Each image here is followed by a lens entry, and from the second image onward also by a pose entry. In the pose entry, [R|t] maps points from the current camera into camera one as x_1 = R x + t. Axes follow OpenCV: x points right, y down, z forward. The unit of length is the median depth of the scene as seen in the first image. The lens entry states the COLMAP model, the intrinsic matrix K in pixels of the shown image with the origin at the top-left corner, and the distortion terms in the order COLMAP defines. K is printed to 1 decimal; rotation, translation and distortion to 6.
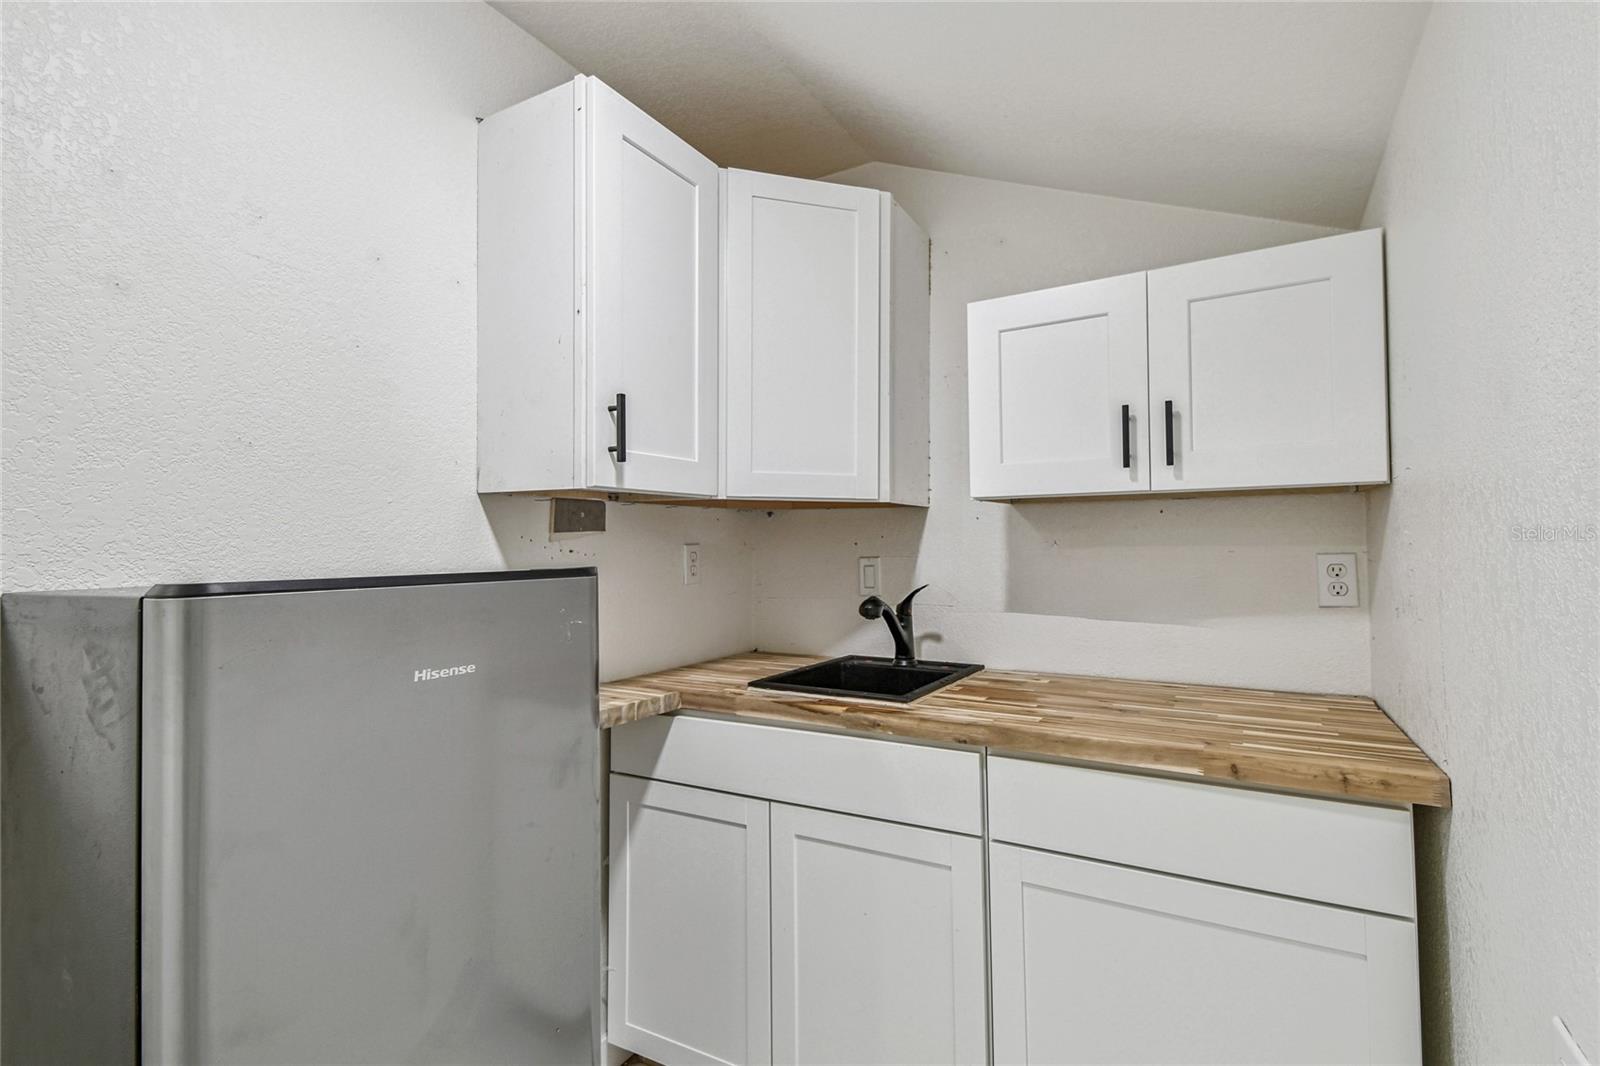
lens RADIAL K [[722.8, 0, 826.2], [0, 722.8, 525.8], [0, 0, 1]] dist [0.017896, -0.000152]
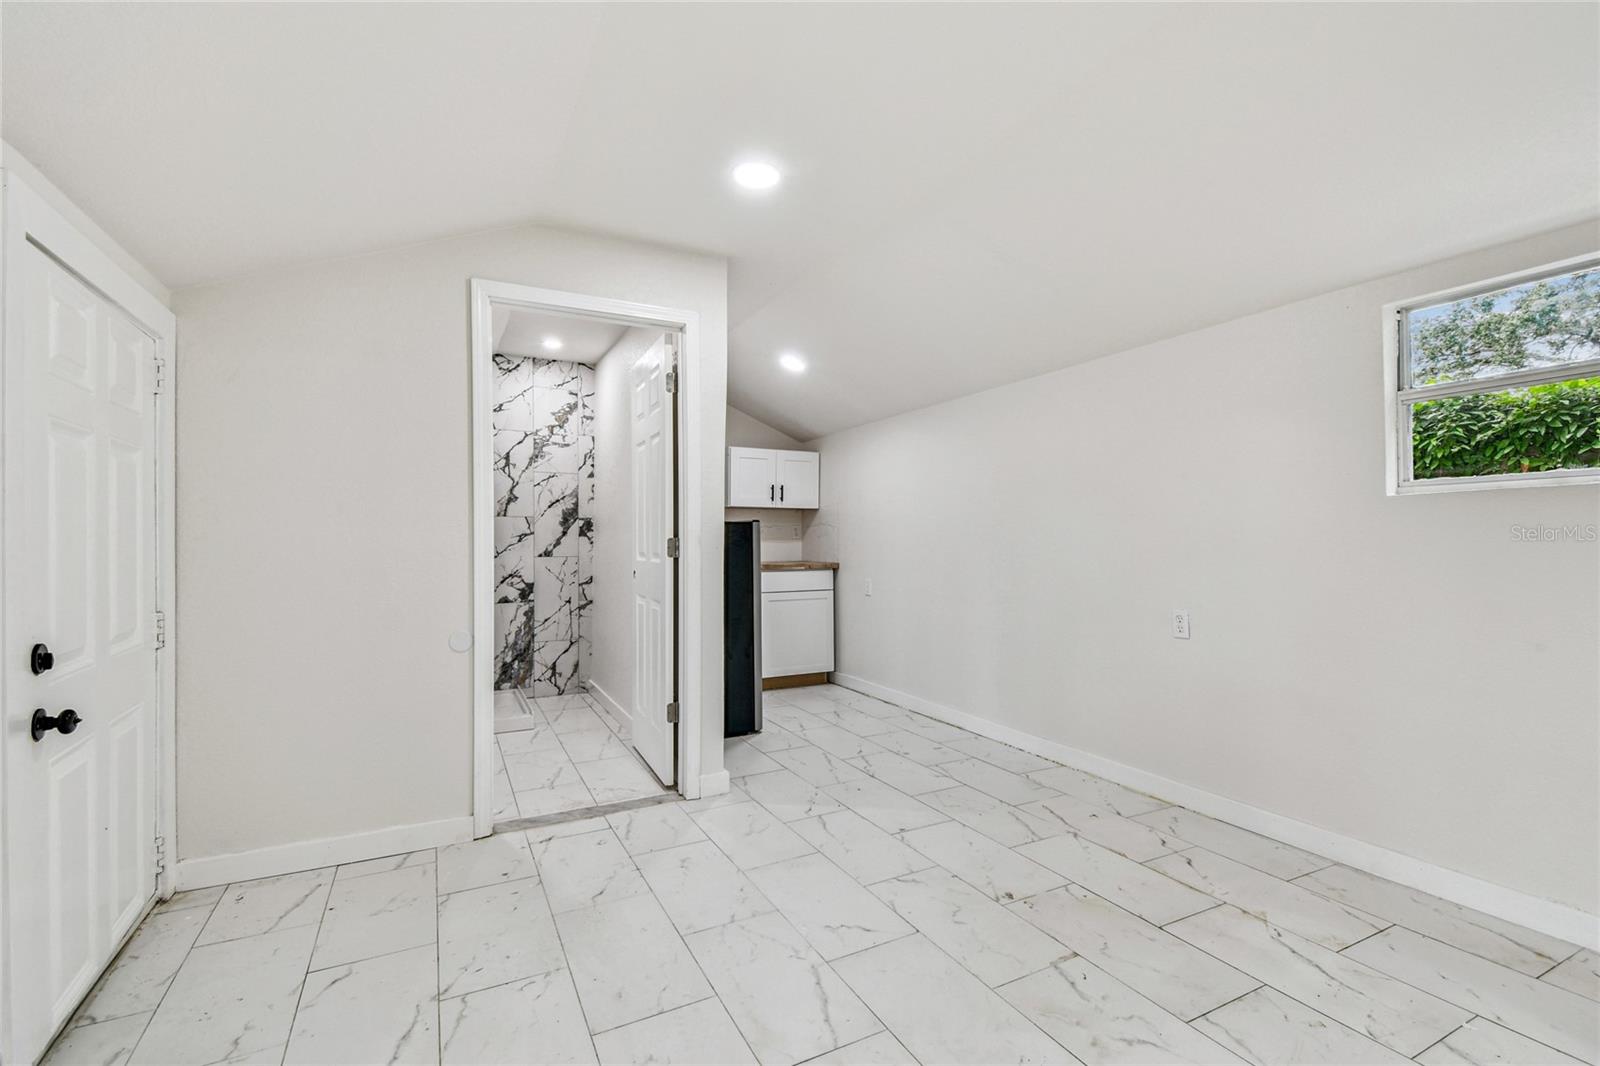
lens RADIAL K [[729.2, 0, 817.2], [0, 729.2, 548.2], [0, 0, 1]] dist [0.046789, -0.026139]
pose [[0.533529, -0.002211, 0.845779, -2.726082], [-0.023130, 0.999584, 0.017203, 0.097060], [-0.845466, -0.028741, 0.533256, -1.265356]]
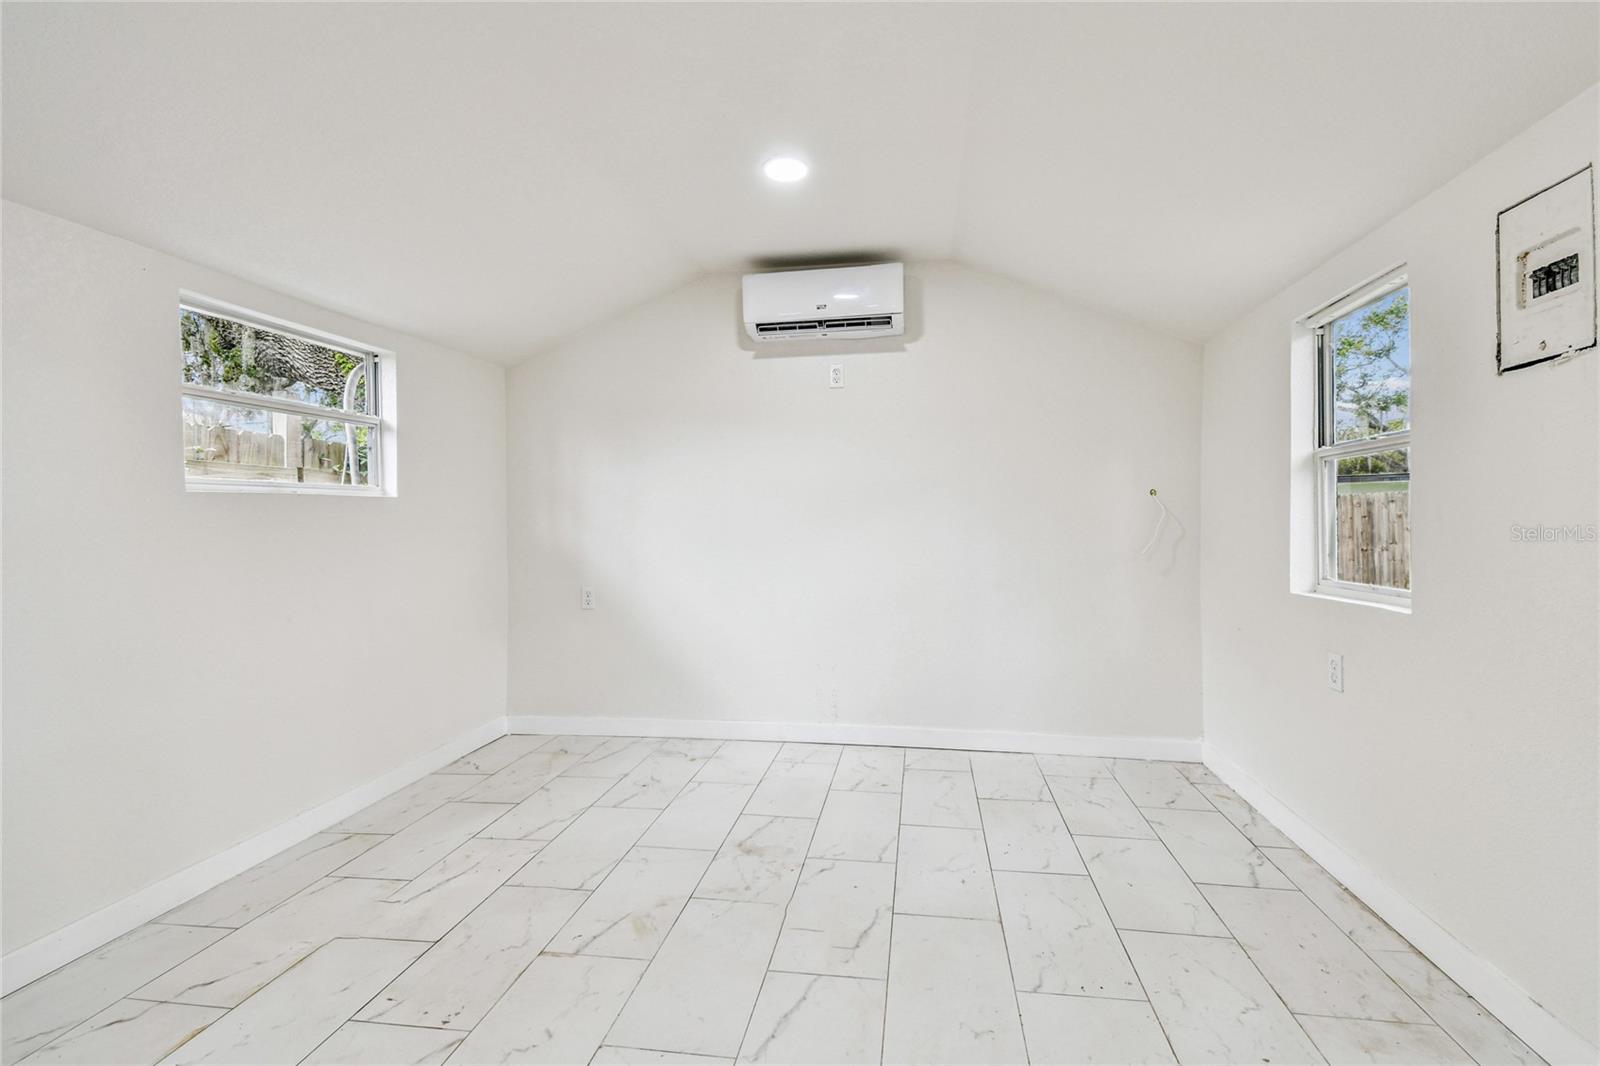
lens RADIAL K [[726.3, 0, 818.6], [0, 726.3, 525.3], [0, 0, 1]] dist [0.046829, -0.025171]
pose [[-0.928737, 0.032294, -0.369331, -1.312588], [0.039519, 0.999147, -0.012011, 0.121879], [0.368628, -0.025751, -0.929220, 0.483535]]
